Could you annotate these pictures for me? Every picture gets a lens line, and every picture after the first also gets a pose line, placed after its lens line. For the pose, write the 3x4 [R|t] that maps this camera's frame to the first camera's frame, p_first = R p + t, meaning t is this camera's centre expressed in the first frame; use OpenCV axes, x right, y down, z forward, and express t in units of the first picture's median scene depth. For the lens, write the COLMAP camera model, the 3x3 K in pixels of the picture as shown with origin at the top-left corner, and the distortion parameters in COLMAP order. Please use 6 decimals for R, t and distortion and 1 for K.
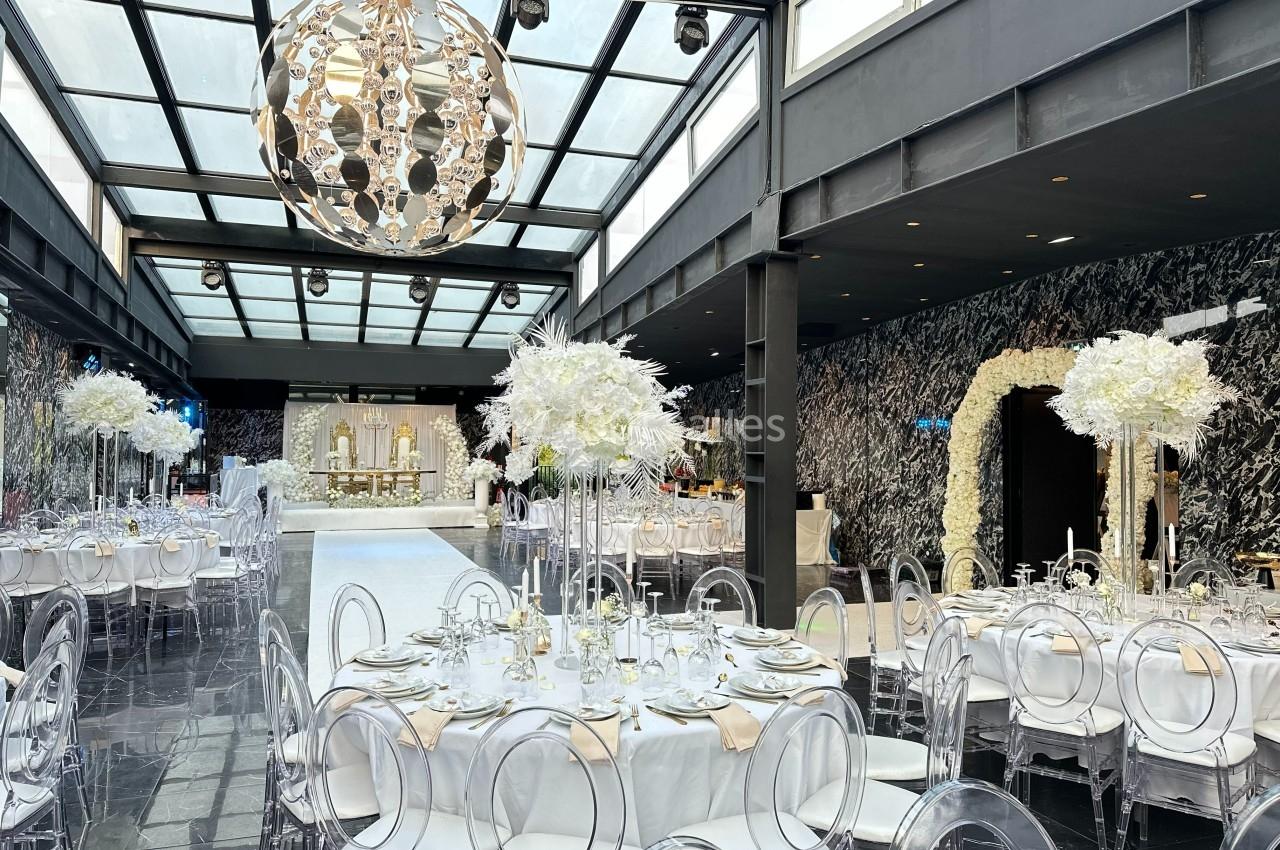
lens RADIAL K [[928.1, 0, 647.8], [0, 928.1, 421.0], [0, 0, 1]] dist [0.041957, -0.038288]
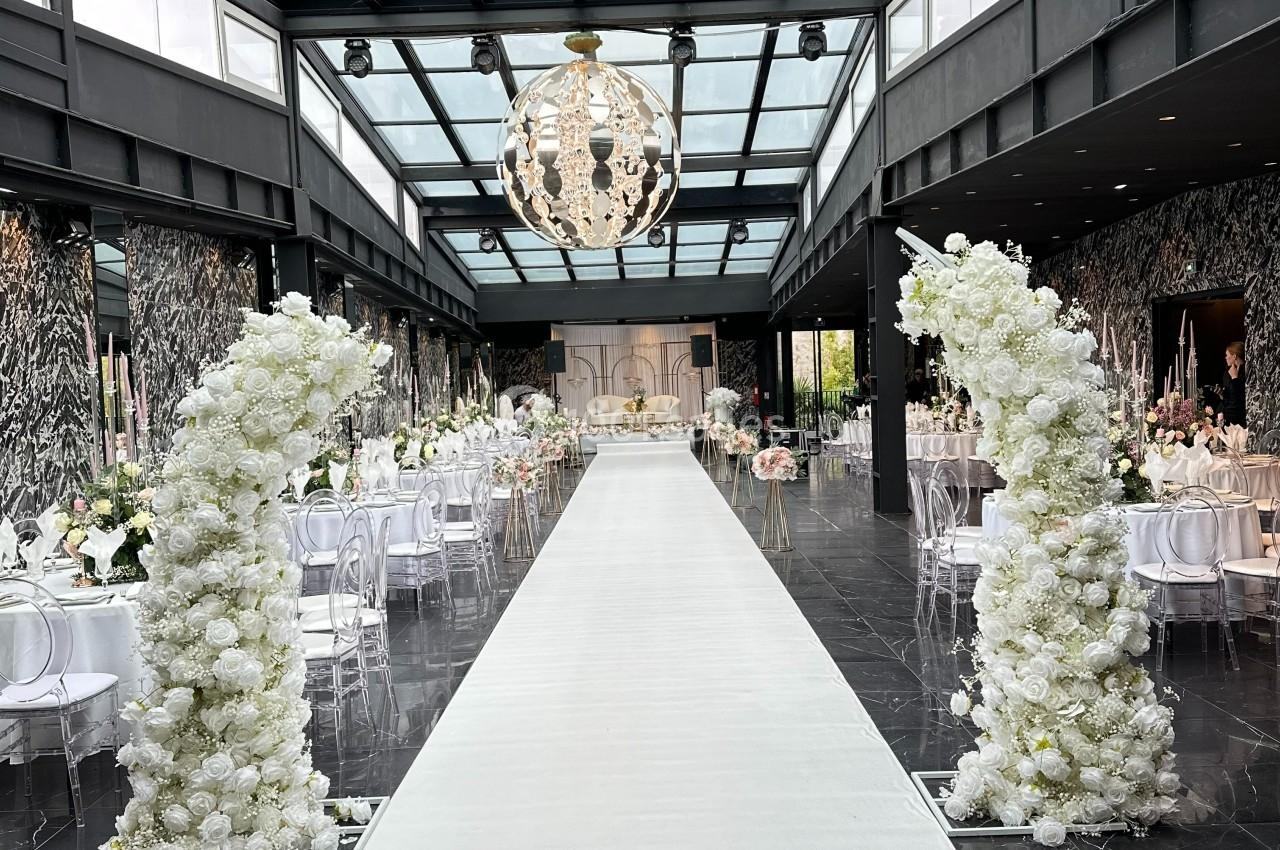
lens RADIAL K [[1193.1, 0, 636.9], [0, 1193.1, 419.2], [0, 0, 1]] dist [0.061646, 0.000000]
pose [[0.944340, -0.031005, -0.327506, 0.227173], [0.054966, 0.996425, 0.064157, -0.020050], [0.324346, -0.078587, 0.942668, -0.429593]]
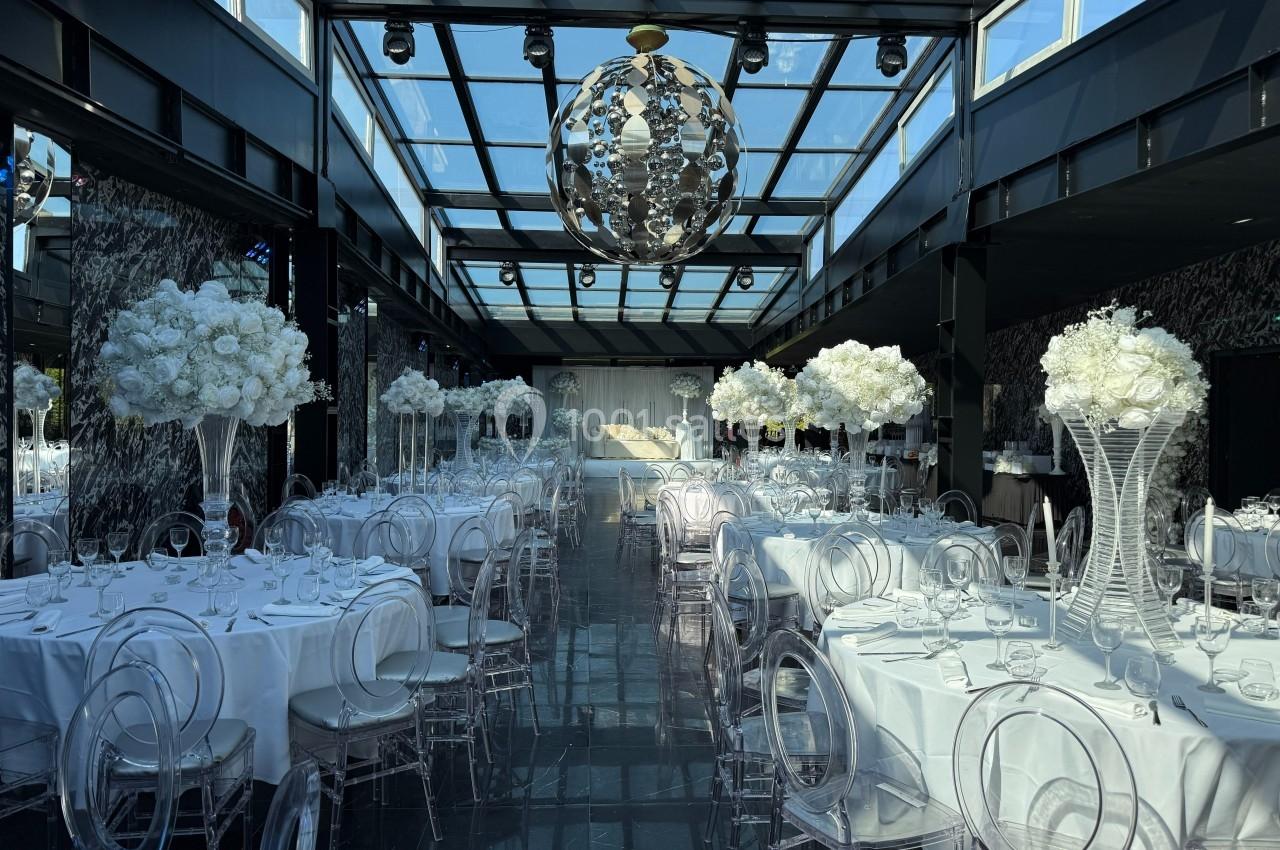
lens RADIAL K [[906.1, 0, 632.3], [0, 906.1, 418.5], [0, 0, 1]] dist [0.008169, -0.017962]
pose [[0.960103, 0.003748, -0.279622, 0.035578], [0.006386, 0.999356, 0.035323, -0.004637], [0.279575, -0.035699, 0.959460, -0.131662]]
